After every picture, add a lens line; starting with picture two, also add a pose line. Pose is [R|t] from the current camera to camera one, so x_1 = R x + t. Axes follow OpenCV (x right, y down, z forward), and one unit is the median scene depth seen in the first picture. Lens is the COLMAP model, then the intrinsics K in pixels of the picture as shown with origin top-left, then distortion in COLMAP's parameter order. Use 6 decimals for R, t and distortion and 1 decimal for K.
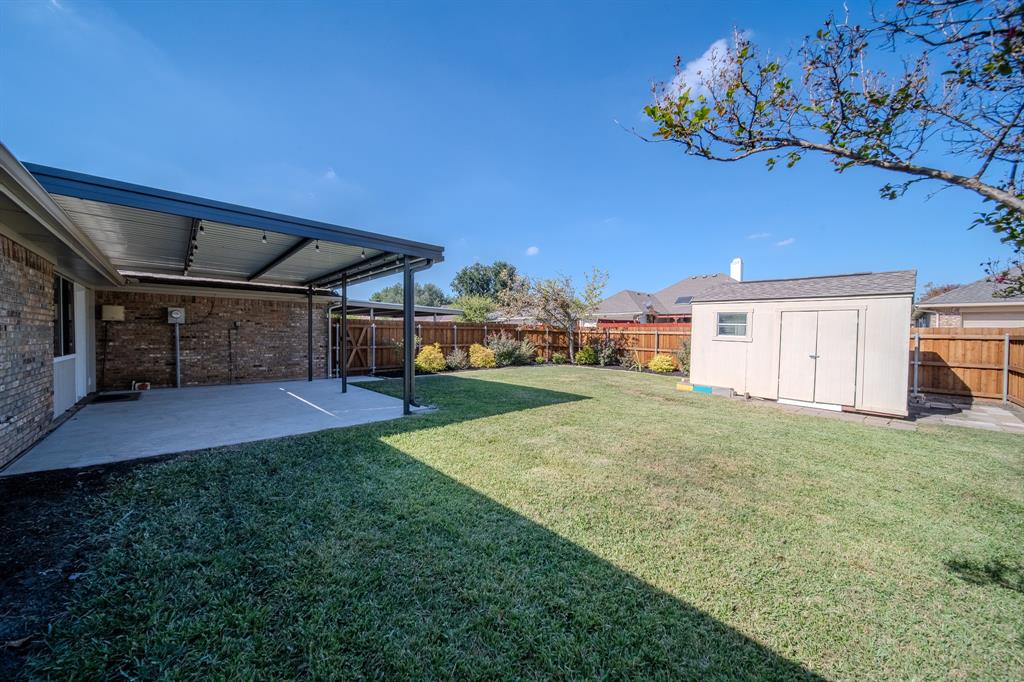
lens RADIAL K [[362.4, 0, 511.3], [0, 362.4, 337.7], [0, 0, 1]] dist [-0.001752, -0.000054]
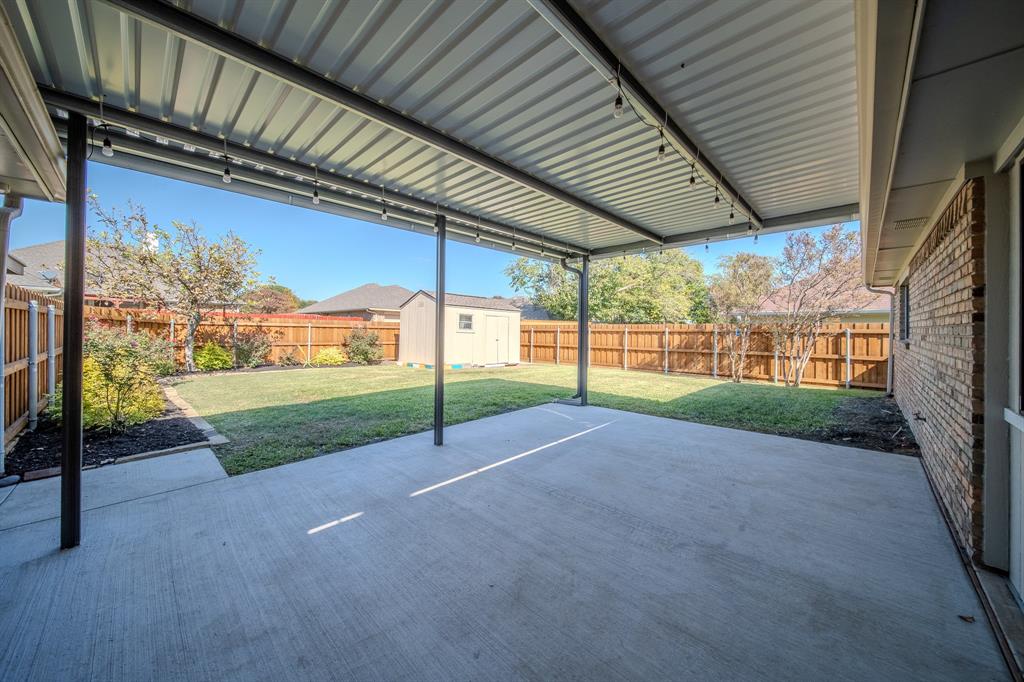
lens RADIAL K [[362.4, 0, 511.3], [0, 362.4, 337.7], [0, 0, 1]] dist [-0.001752, -0.000054]
pose [[-0.054566, -0.030595, 0.998041, -0.948393], [0.000404, 0.999530, 0.030662, -0.016915], [-0.998510, 0.002076, -0.054528, 0.879897]]
